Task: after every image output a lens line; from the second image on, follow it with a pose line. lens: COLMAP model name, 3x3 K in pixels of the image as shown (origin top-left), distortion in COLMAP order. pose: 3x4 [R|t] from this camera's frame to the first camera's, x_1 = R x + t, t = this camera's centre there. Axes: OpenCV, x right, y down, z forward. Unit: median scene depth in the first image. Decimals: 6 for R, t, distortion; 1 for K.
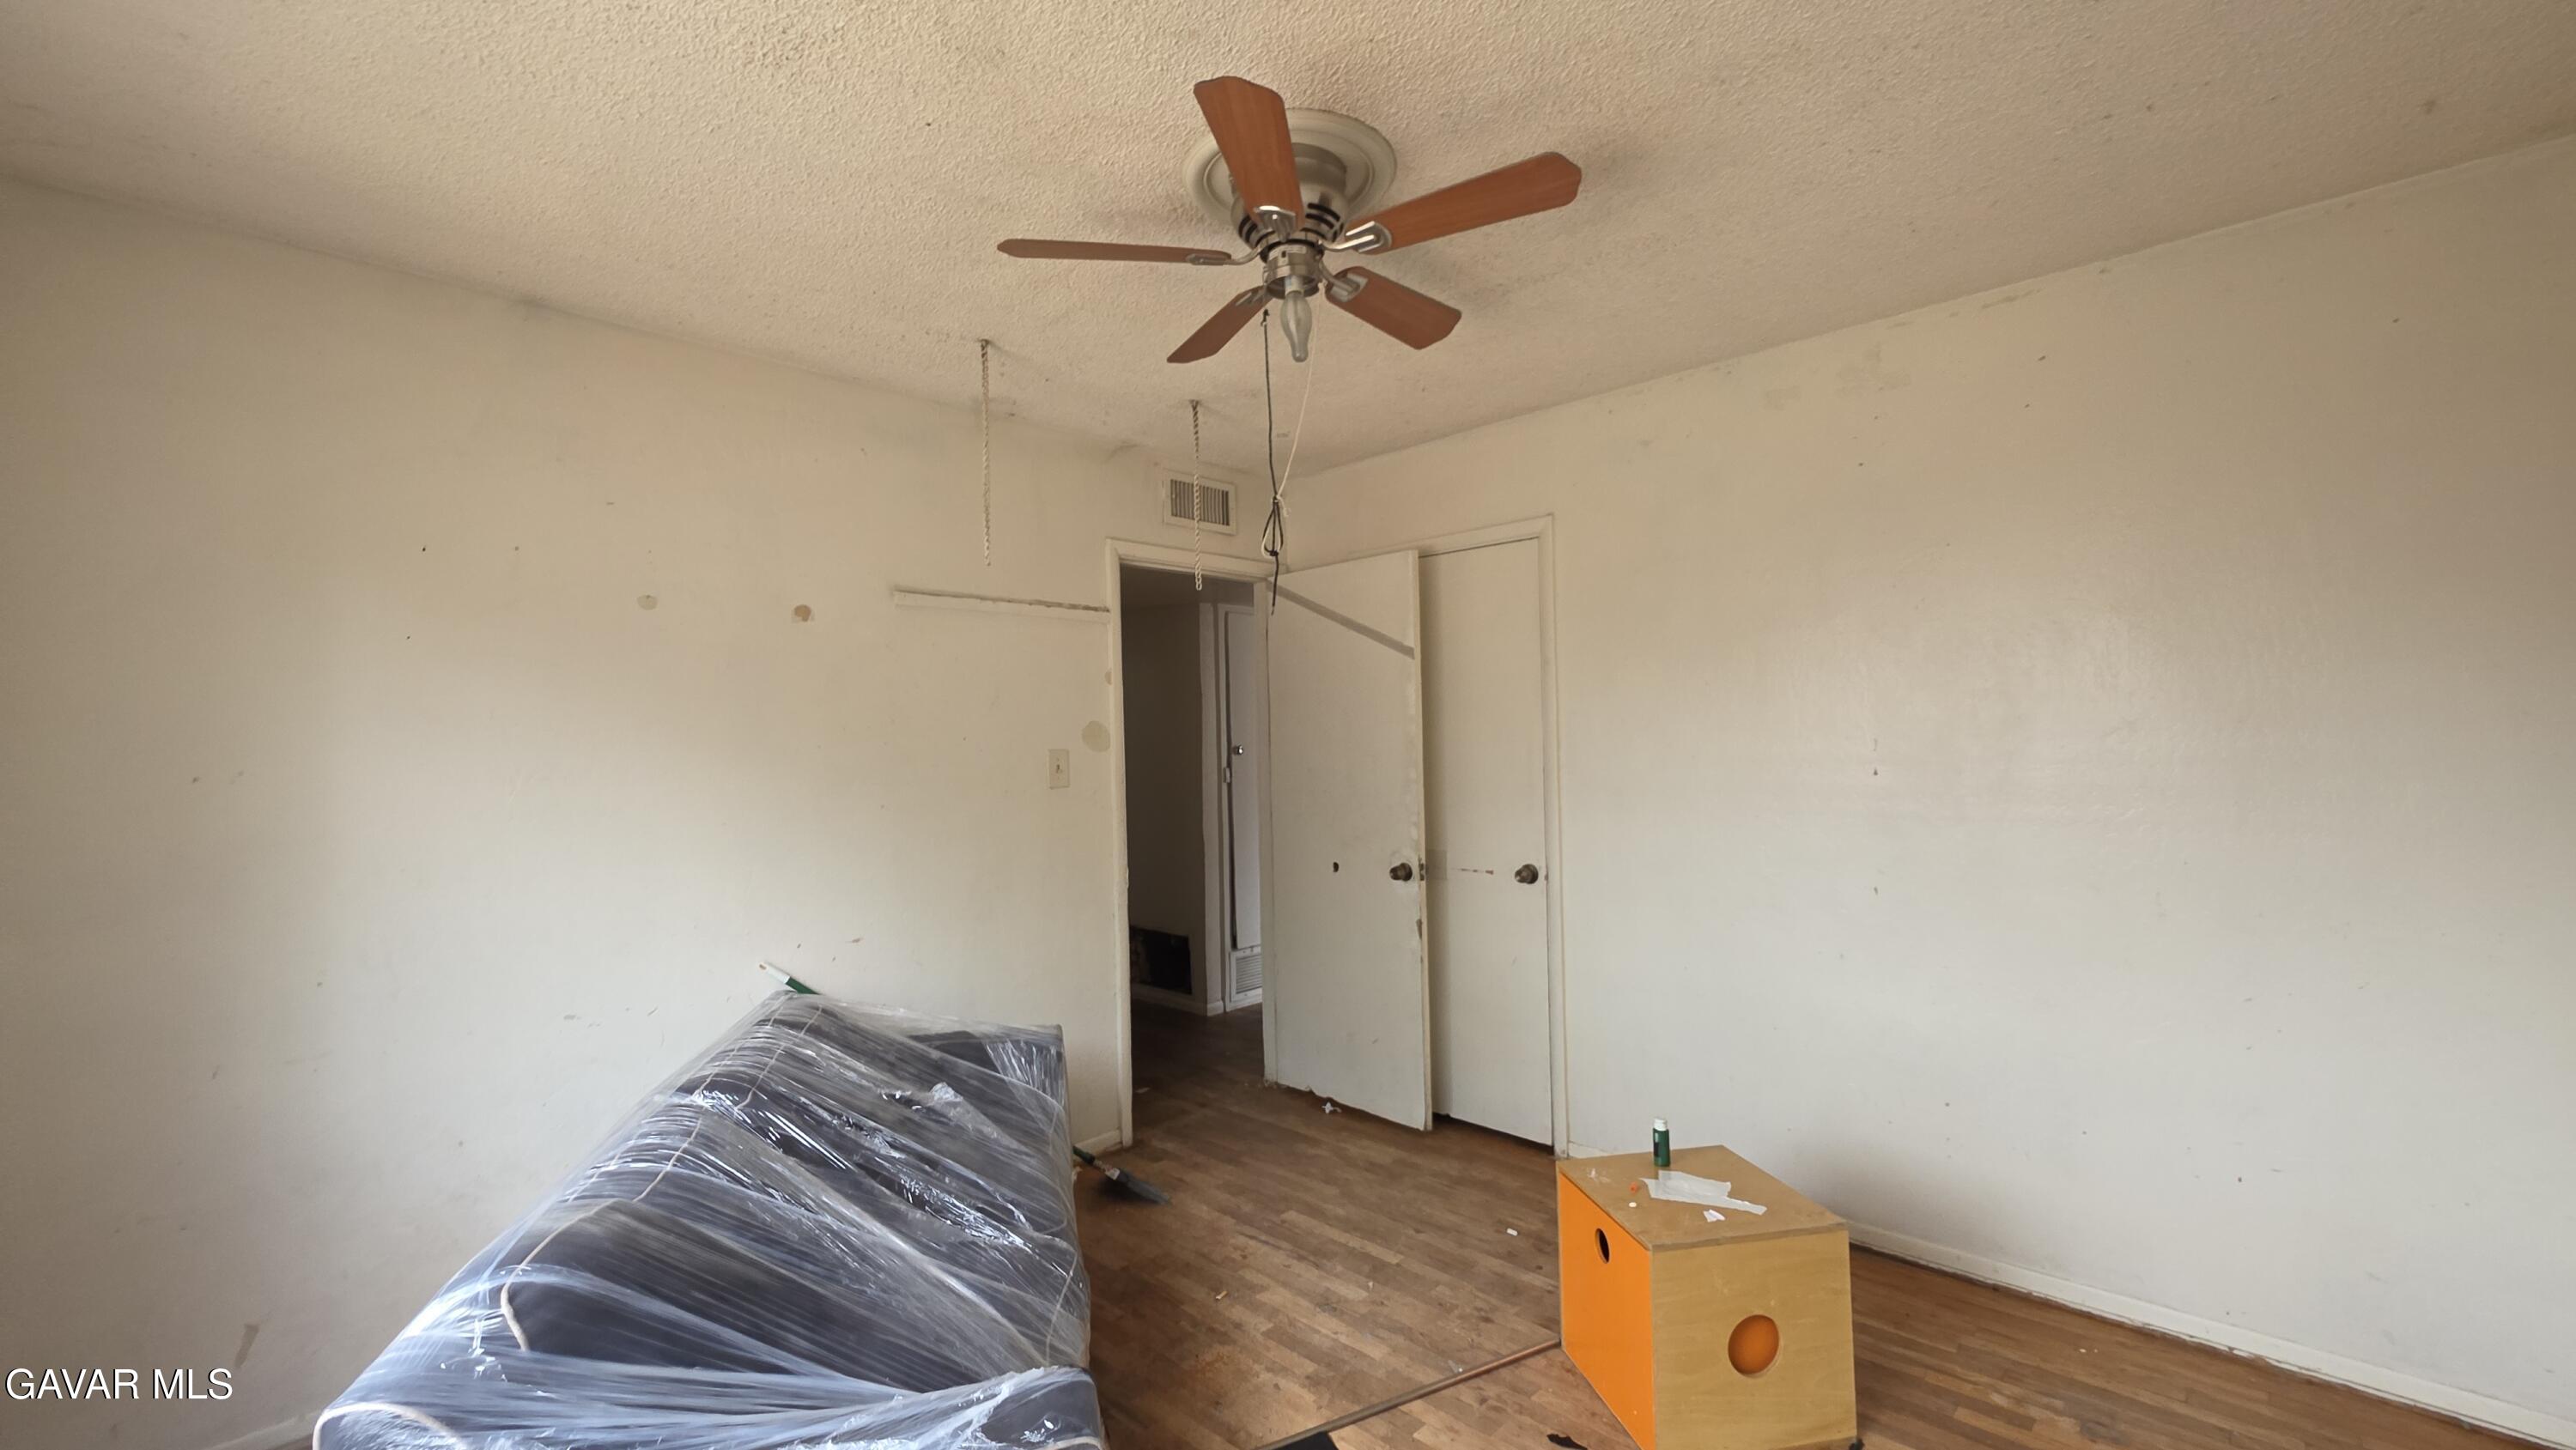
lens RADIAL K [[1011.8, 0, 1310.6], [0, 1011.8, 725.0], [0, 0, 1]] dist [0.001959, -0.000009]
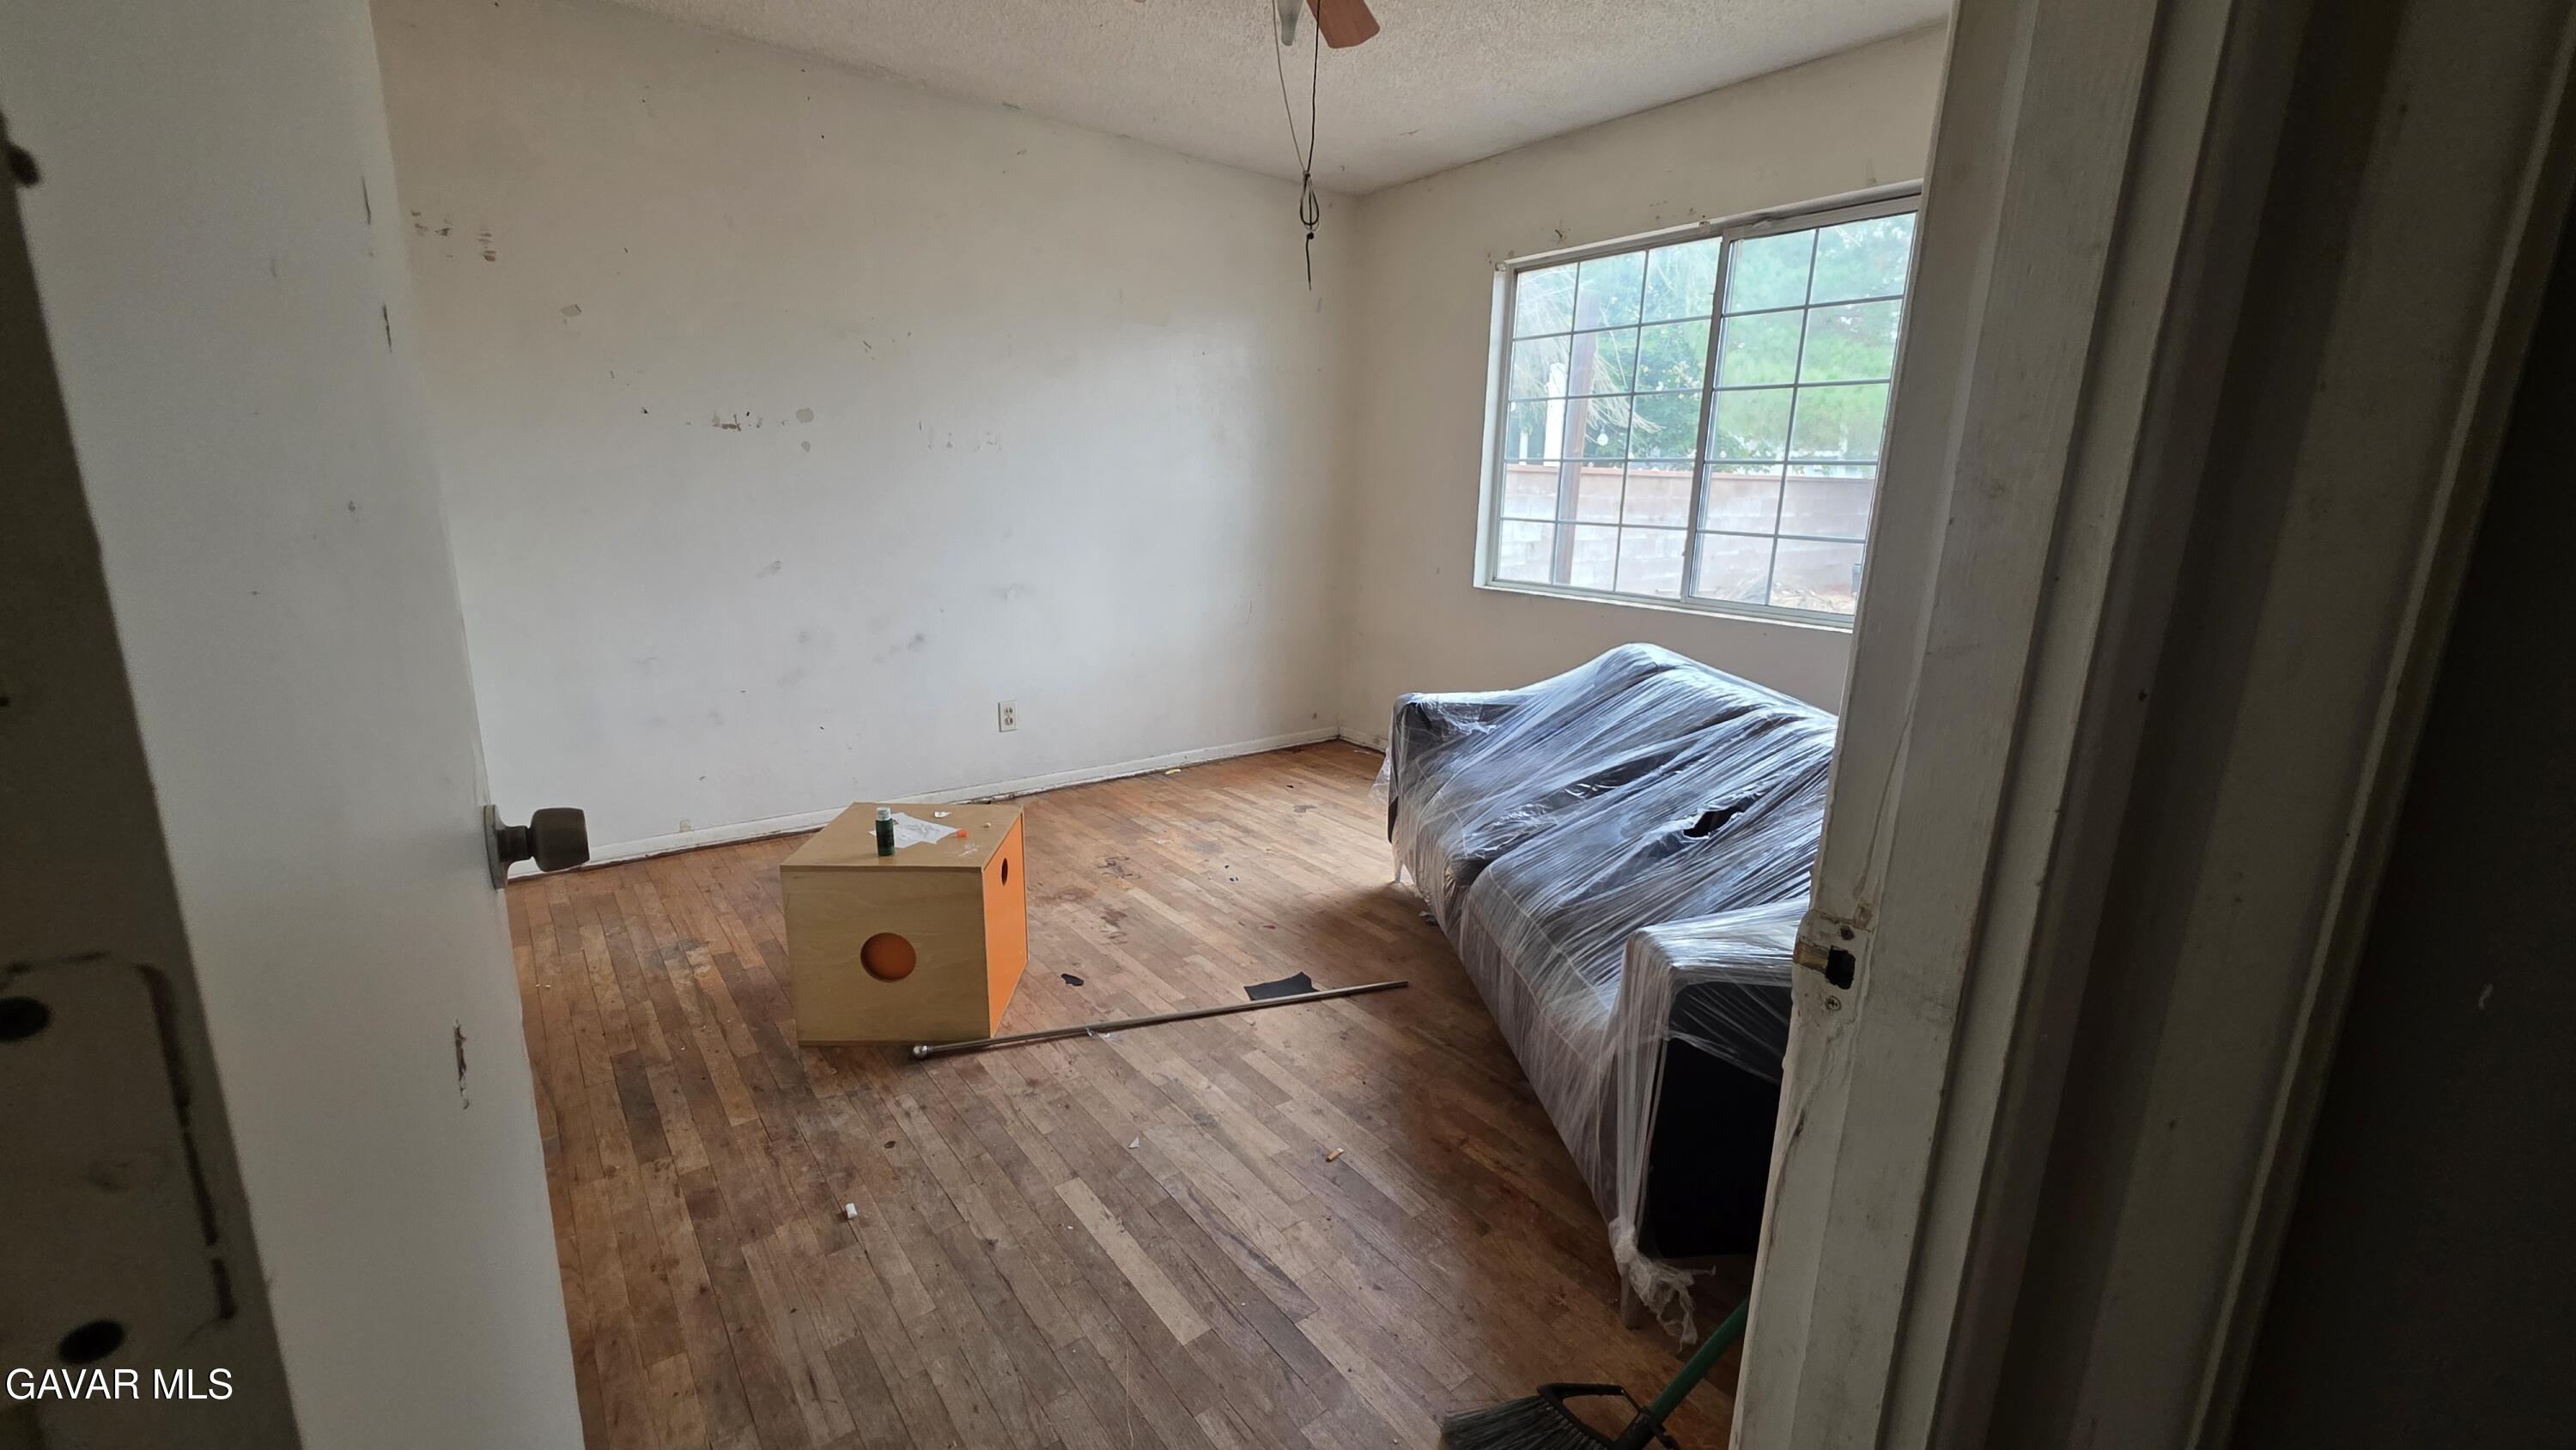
lens RADIAL K [[1011.8, 0, 1310.6], [0, 1011.8, 725.0], [0, 0, 1]] dist [0.001959, -0.000009]
pose [[-0.988867, -0.041682, 0.142842, -0.177374], [-0.010164, 0.976643, 0.214629, 0.101250], [-0.148452, 0.210788, -0.966194, 1.790097]]
